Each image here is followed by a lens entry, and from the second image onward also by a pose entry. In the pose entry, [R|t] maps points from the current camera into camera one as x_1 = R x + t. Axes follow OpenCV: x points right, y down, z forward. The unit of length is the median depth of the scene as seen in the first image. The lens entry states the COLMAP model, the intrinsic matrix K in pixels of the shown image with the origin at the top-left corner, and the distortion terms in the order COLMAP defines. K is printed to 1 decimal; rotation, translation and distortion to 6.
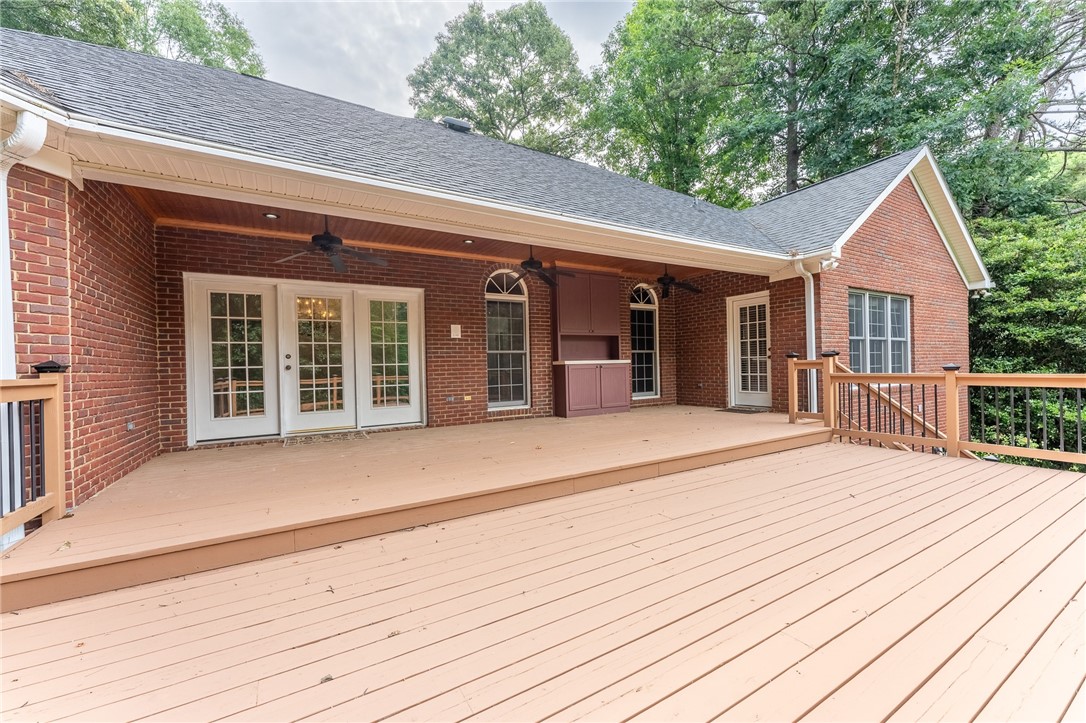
lens RADIAL K [[435.3, 0, 547.7], [0, 435.3, 362.2], [0, 0, 1]] dist [-0.000172, 0.000063]
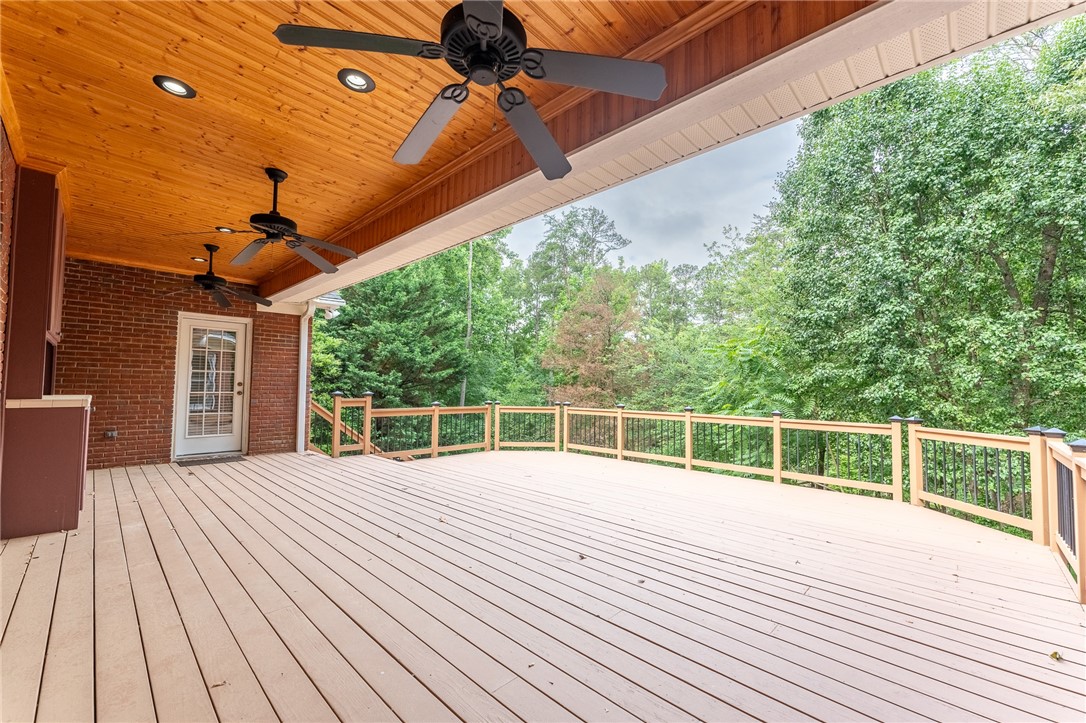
lens RADIAL K [[435.3, 0, 543.3], [0, 435.3, 366.3], [0, 0, 1]] dist [-0.000172, 0.000063]
pose [[-0.262665, 0.068232, 0.962472, -0.321963], [-0.008717, 0.997288, -0.073079, -0.004562], [-0.964848, -0.027585, -0.261358, 0.421208]]
